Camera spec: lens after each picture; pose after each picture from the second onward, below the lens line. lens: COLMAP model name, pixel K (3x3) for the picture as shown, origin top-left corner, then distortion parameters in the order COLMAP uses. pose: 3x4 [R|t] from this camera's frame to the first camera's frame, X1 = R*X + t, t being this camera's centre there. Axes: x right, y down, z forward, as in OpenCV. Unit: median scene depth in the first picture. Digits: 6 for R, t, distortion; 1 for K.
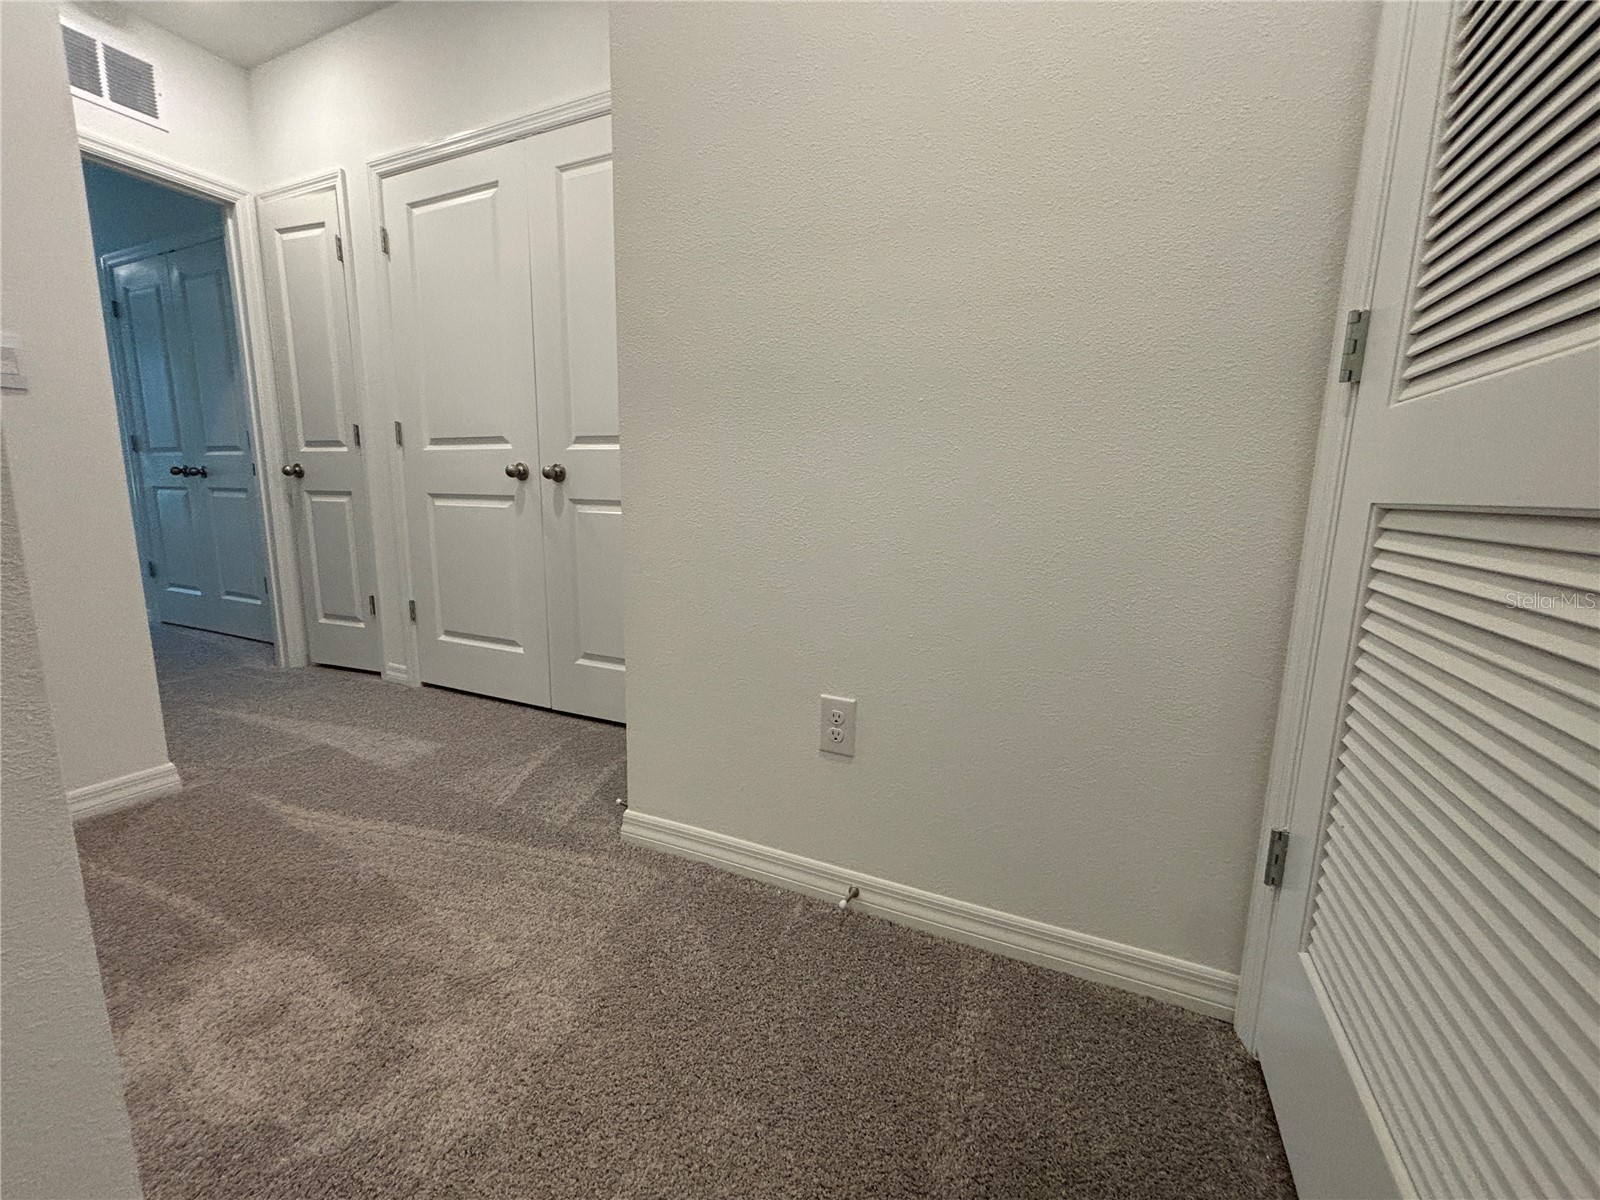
lens RADIAL K [[643.0, 0, 811.2], [0, 643.0, 589.5], [0, 0, 1]] dist [0.004289, -0.000700]
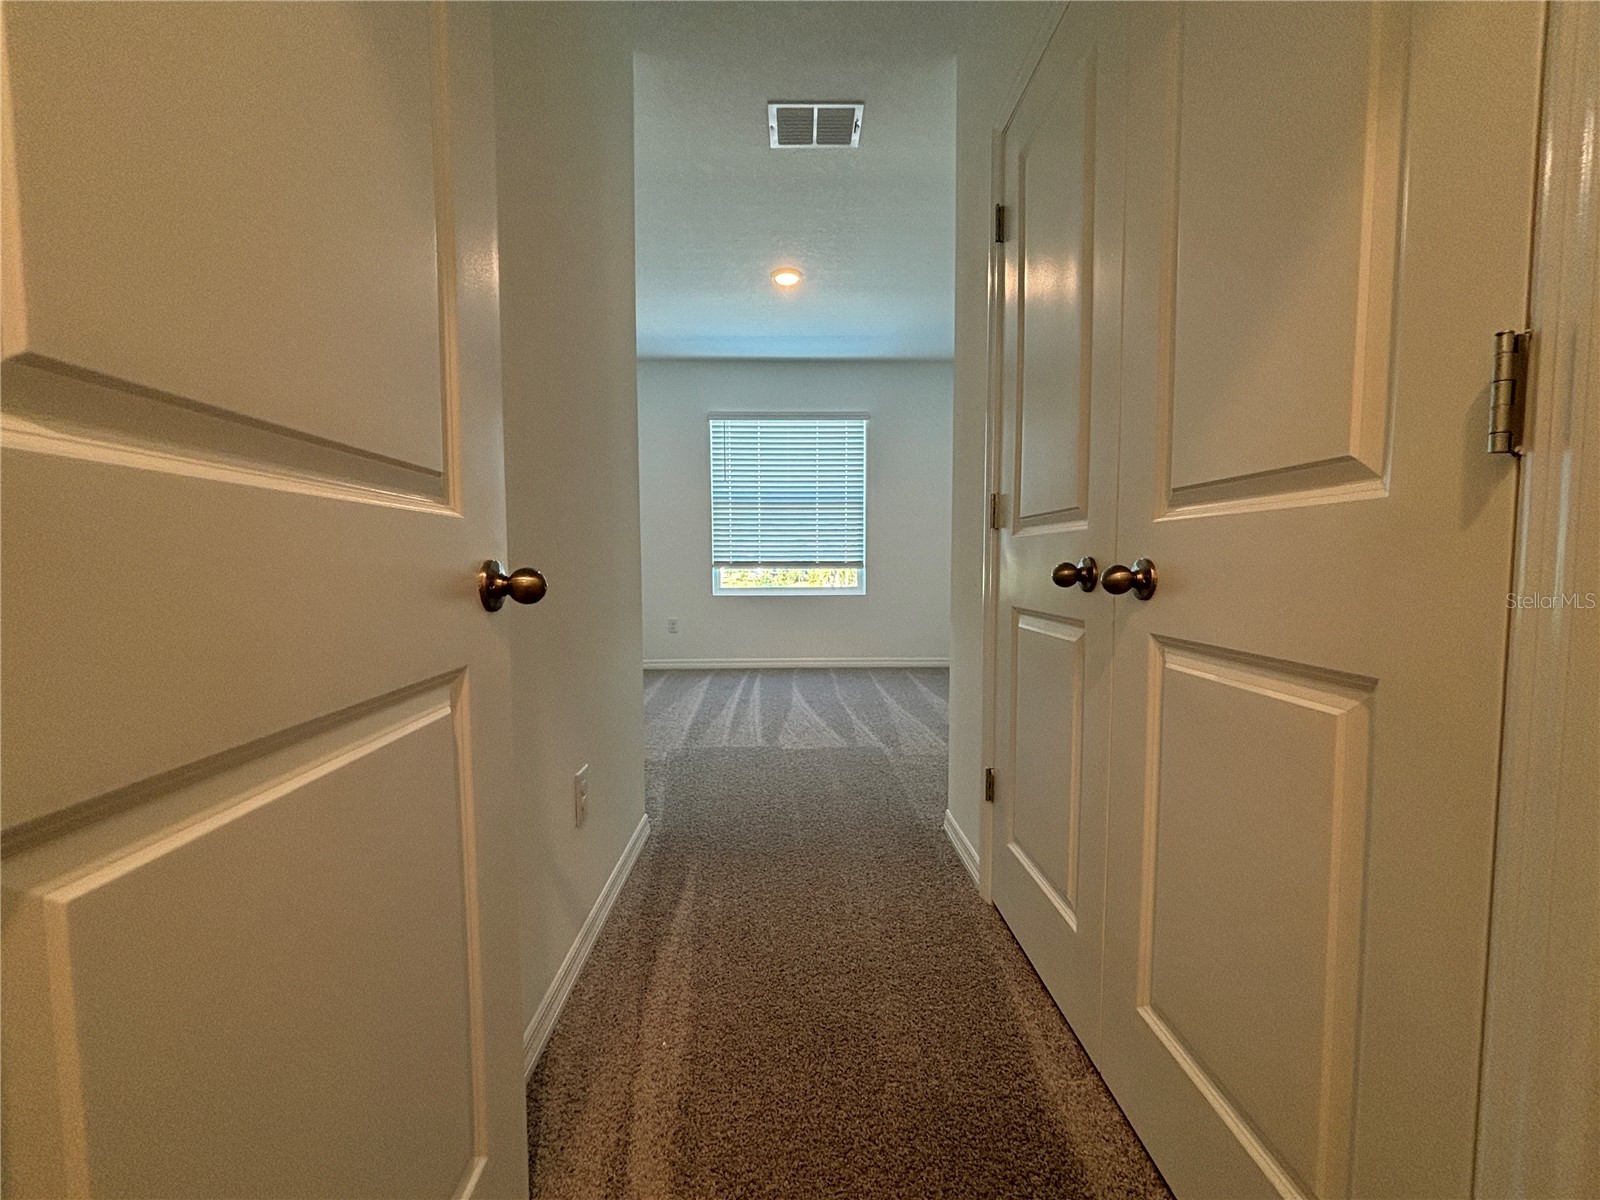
lens RADIAL K [[643.0, 0, 806.5], [0, 643.0, 600.5], [0, 0, 1]] dist [0.004289, -0.000700]
pose [[0.441278, 0.038819, -0.896531, -0.744935], [-0.126018, 0.991844, -0.019081, -0.147782], [0.888478, 0.121400, 0.442571, 0.735122]]
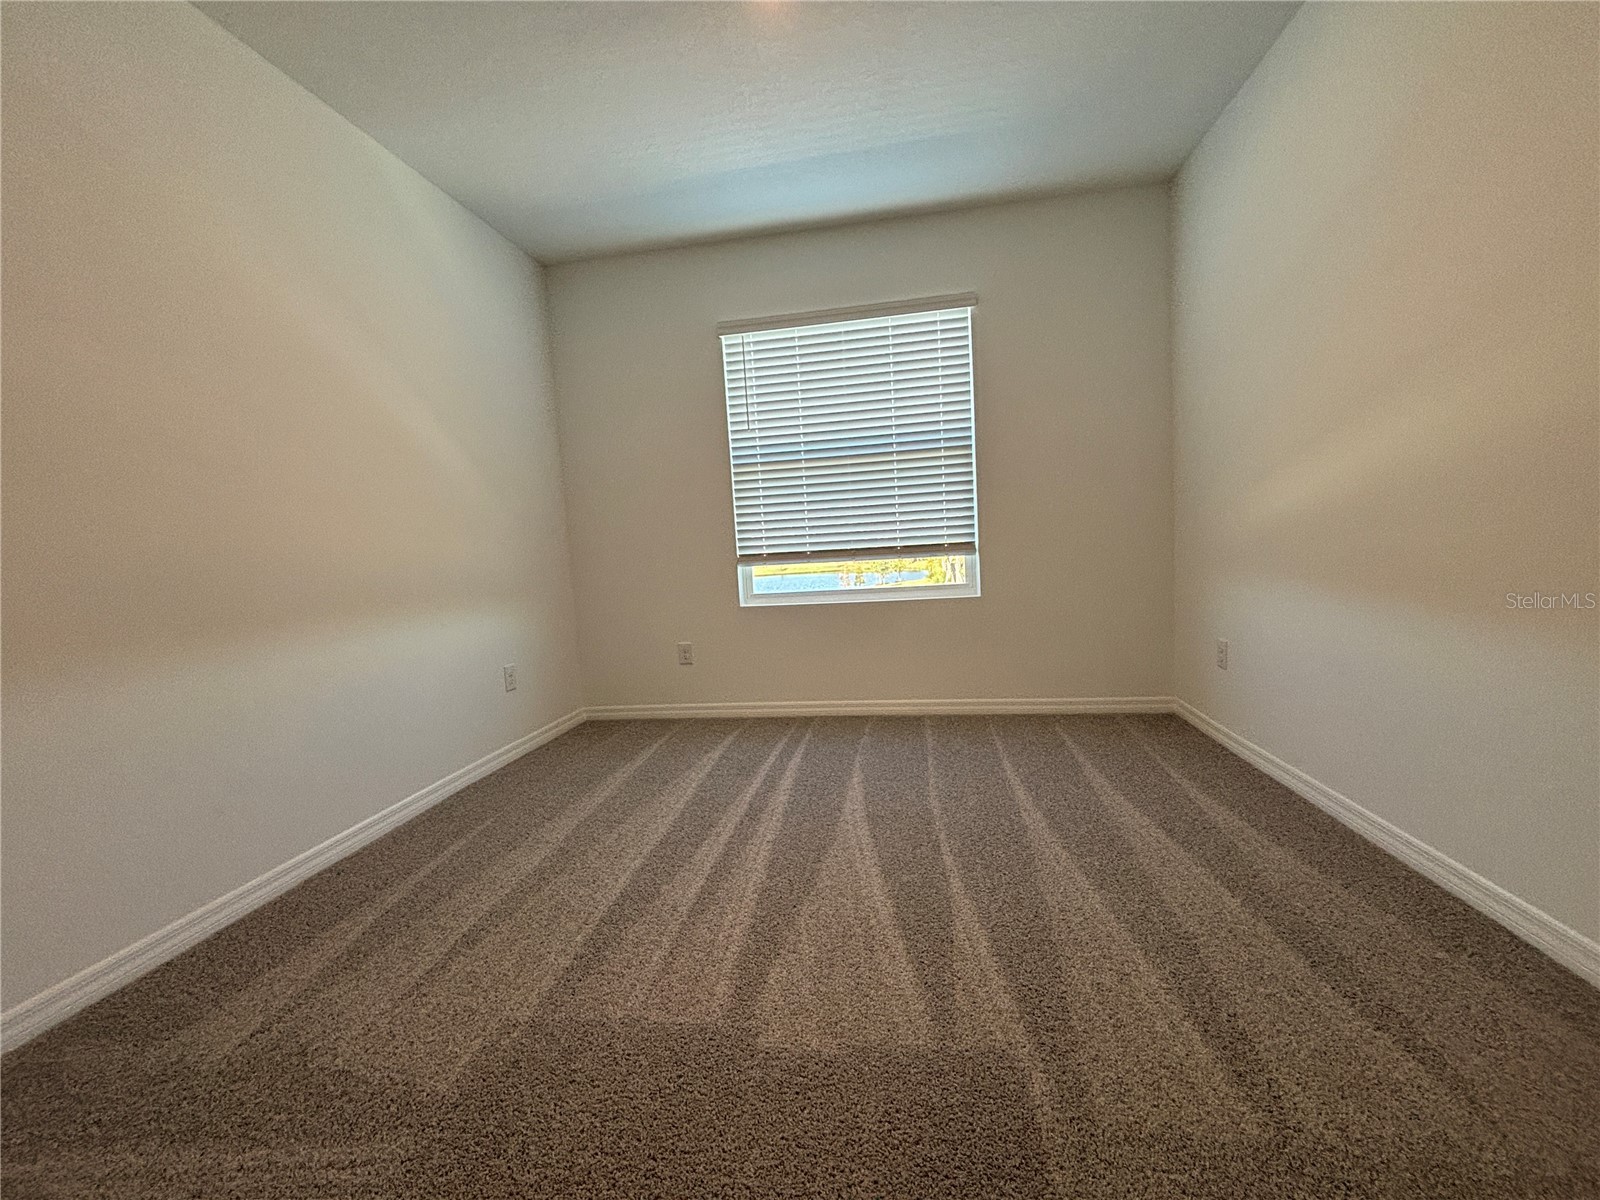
lens RADIAL K [[643.0, 0, 806.6], [0, 643.0, 597.5], [0, 0, 1]] dist [0.004289, -0.000700]
pose [[0.283891, 0.028446, -0.958434, -1.248360], [-0.090037, 0.995934, 0.002889, -0.189332], [0.954620, 0.085474, 0.285298, 1.038062]]
